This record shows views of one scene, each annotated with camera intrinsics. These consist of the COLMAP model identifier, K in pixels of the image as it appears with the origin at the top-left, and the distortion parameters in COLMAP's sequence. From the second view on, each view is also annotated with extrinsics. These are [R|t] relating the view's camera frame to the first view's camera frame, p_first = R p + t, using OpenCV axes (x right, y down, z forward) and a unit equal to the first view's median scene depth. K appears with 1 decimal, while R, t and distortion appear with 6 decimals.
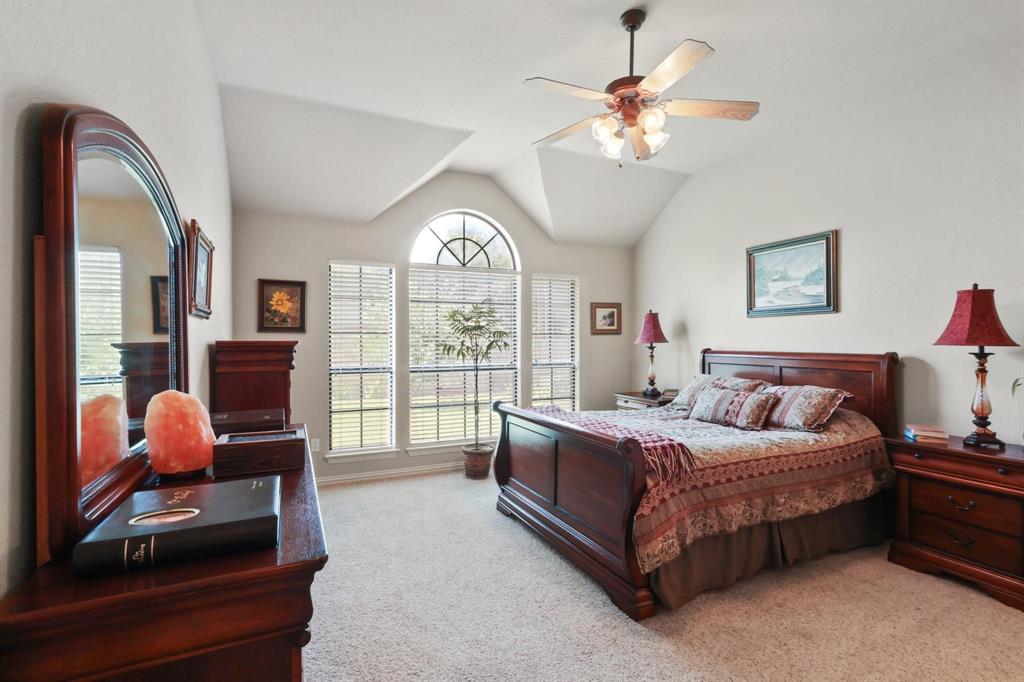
lens RADIAL K [[473.5, 0, 512.0], [0, 473.5, 341.0], [0, 0, 1]] dist [0.000832, 0.000598]
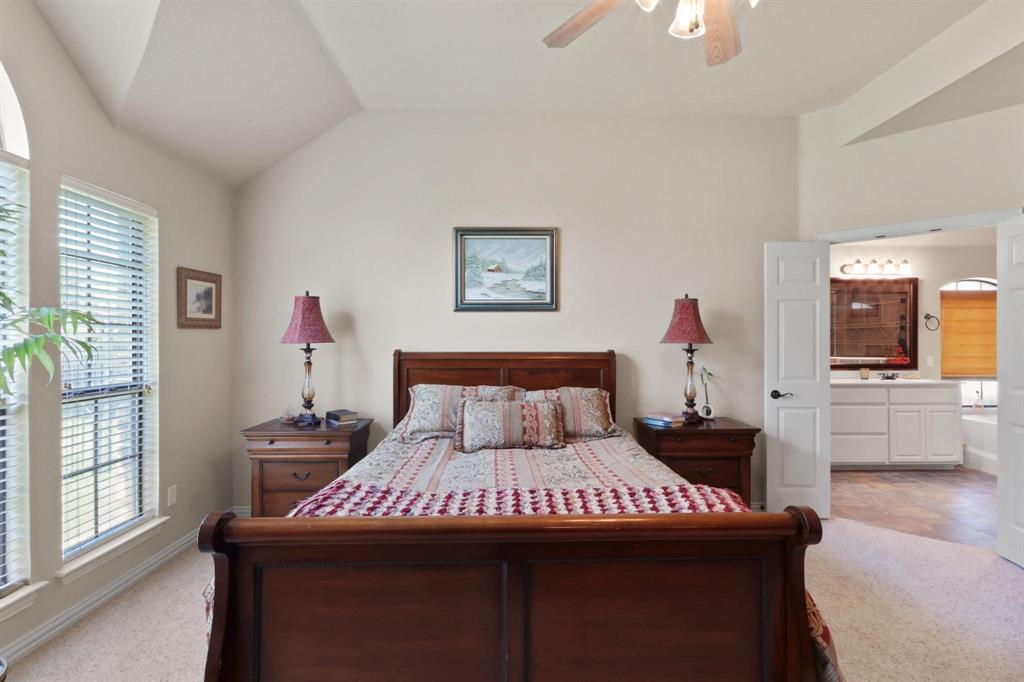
lens RADIAL K [[473.5, 0, 512.0], [0, 473.5, 341.0], [0, 0, 1]] dist [0.000832, 0.000598]
pose [[0.397102, 0.001768, 0.917773, -0.235012], [0.000264, 0.999998, -0.002041, 0.004017], [-0.917775, 0.001053, 0.397100, 0.618237]]
